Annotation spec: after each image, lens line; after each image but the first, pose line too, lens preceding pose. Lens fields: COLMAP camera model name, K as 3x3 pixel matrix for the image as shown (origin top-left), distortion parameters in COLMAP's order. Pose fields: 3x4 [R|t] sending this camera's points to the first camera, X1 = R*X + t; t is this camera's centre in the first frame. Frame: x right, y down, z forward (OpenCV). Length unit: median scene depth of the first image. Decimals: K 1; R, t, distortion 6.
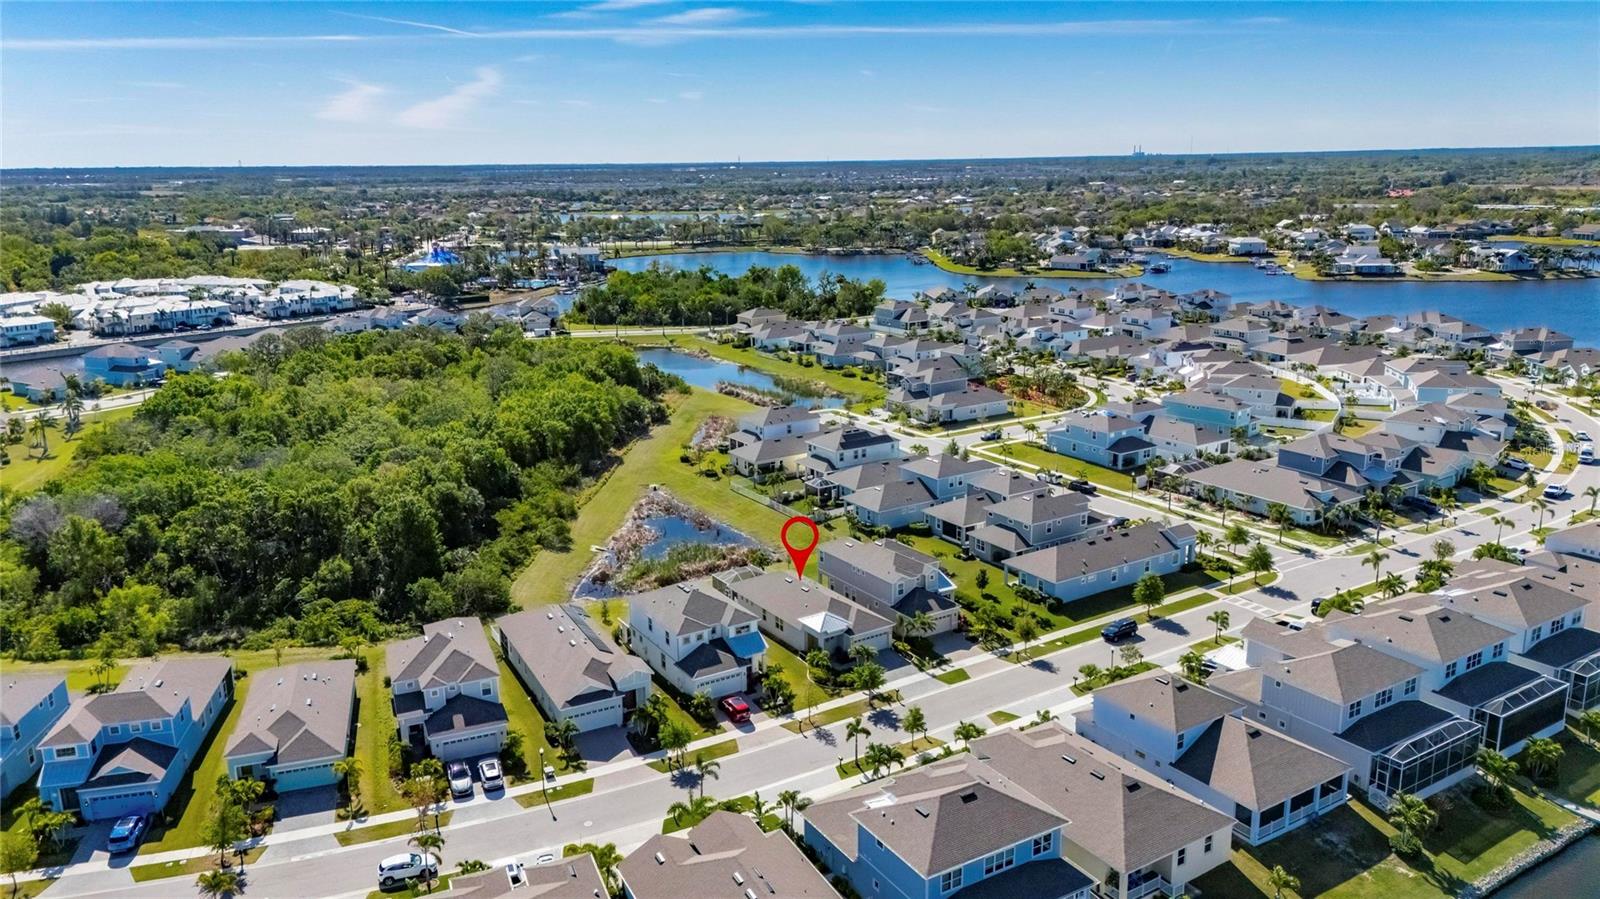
lens RADIAL K [[1167.4, 0, 808.3], [0, 1167.4, 455.7], [0, 0, 1]] dist [0.085466, -0.085207]
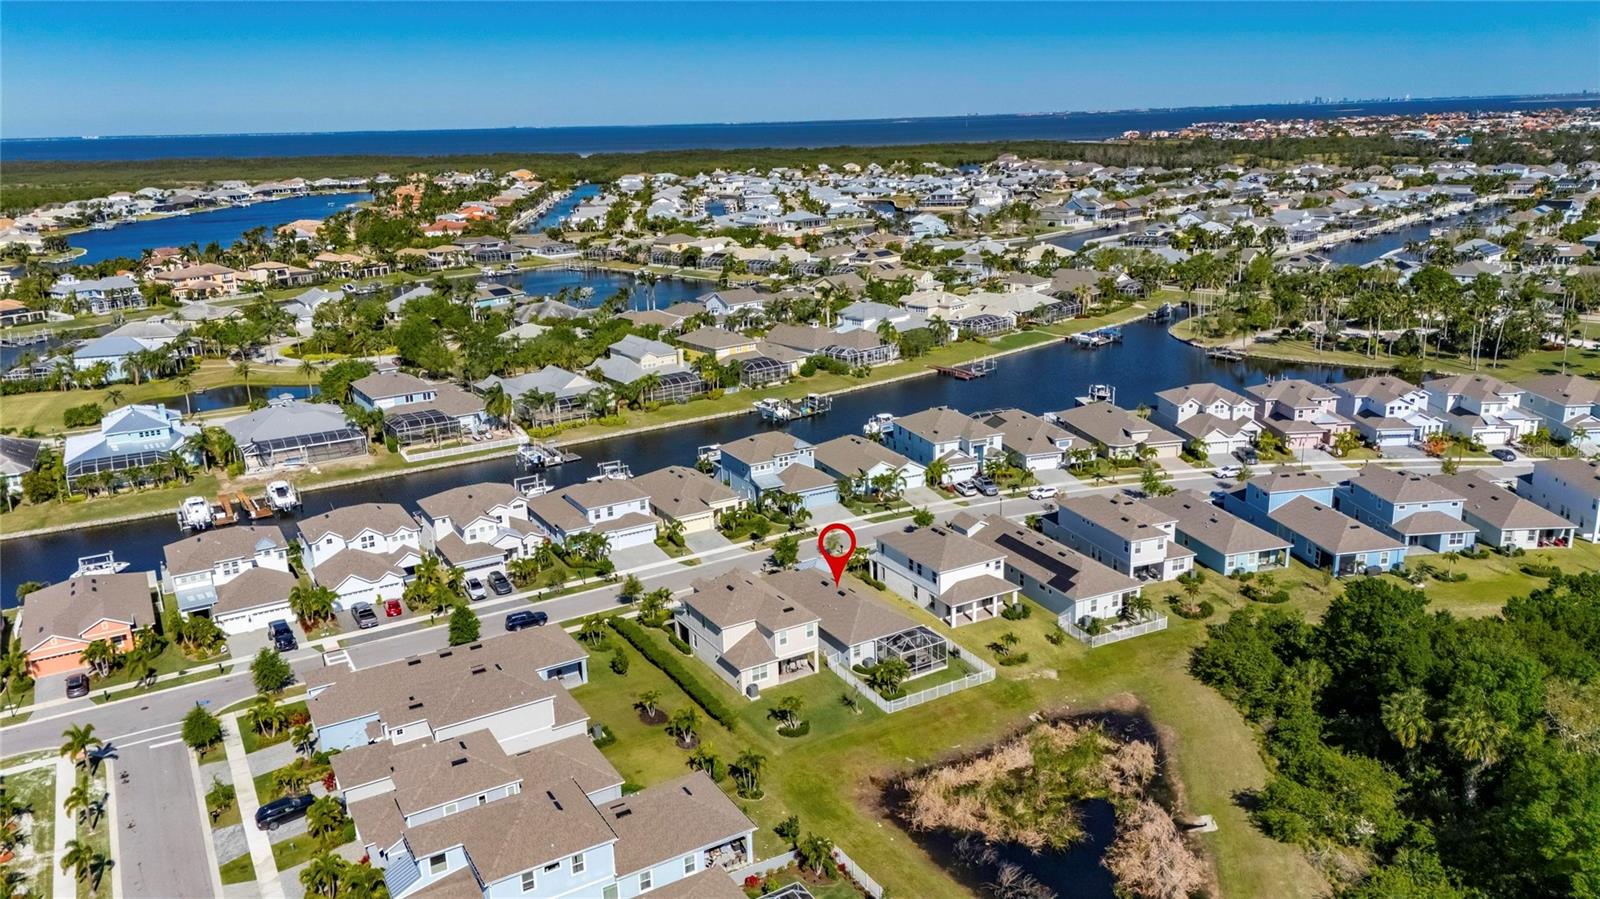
lens RADIAL K [[1167.4, 0, 808.7], [0, 1167.4, 453.0], [0, 0, 1]] dist [0.085466, -0.085207]
pose [[-0.998488, 0.030309, 0.045849, -0.023508], [0.049284, 0.862993, 0.502806, -0.380159], [-0.024328, 0.504305, -0.863183, 1.444718]]
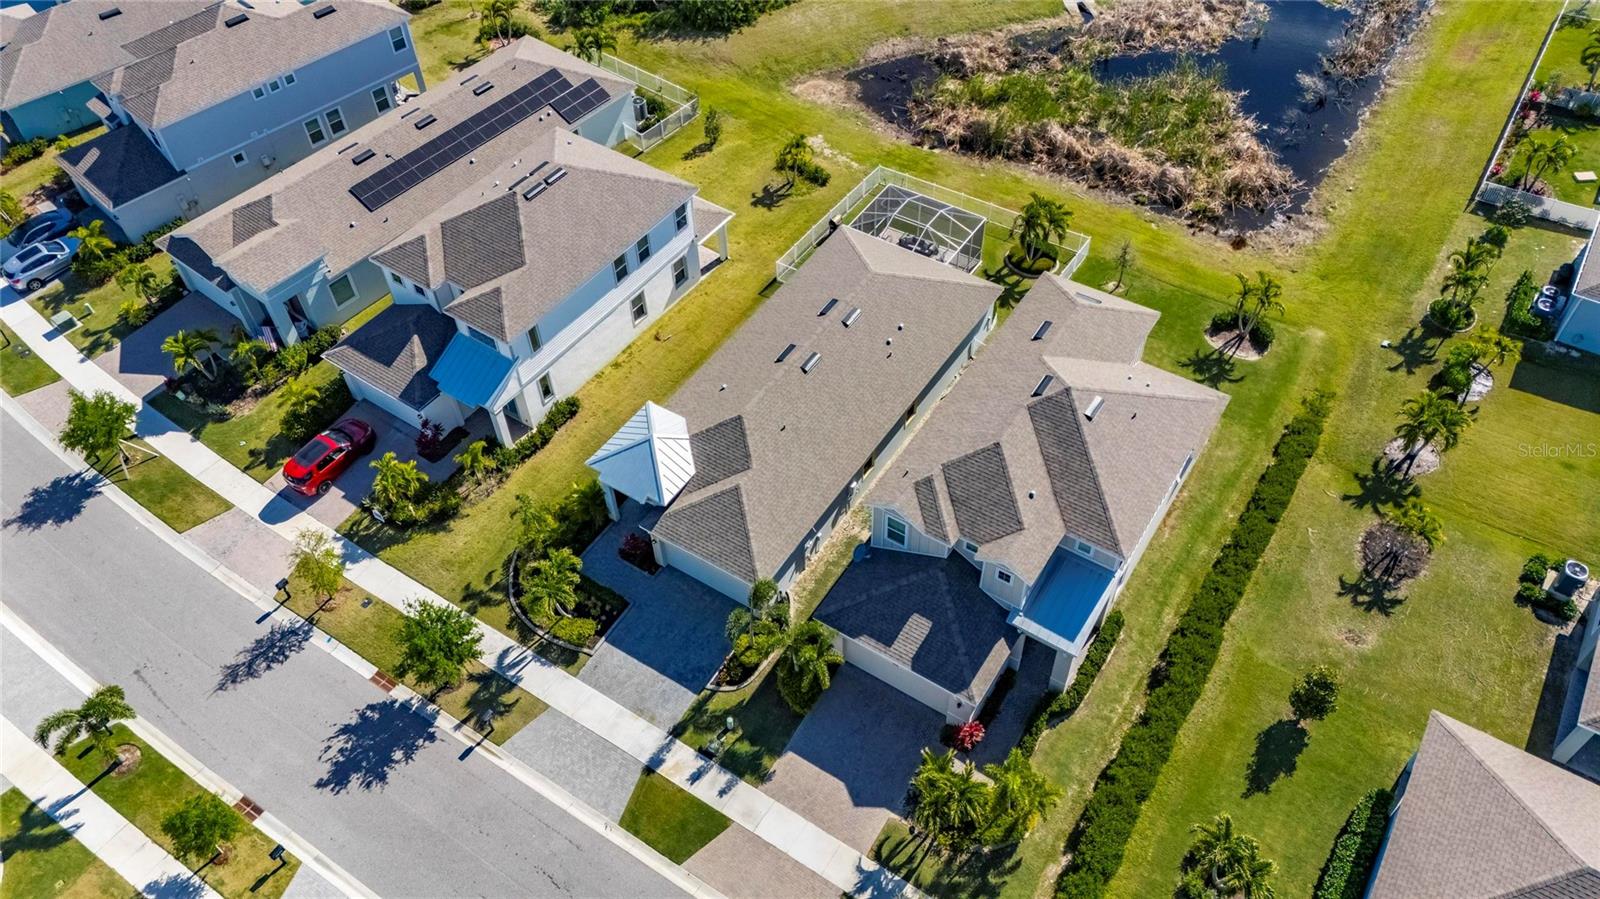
lens RADIAL K [[1167.4, 0, 807.7], [0, 1167.4, 452.6], [0, 0, 1]] dist [0.085466, -0.085207]
pose [[0.408458, 0.689615, -0.597991, 0.206076], [-0.211945, 0.708883, 0.672729, -0.100491], [0.887830, -0.148041, 0.435709, 0.671636]]
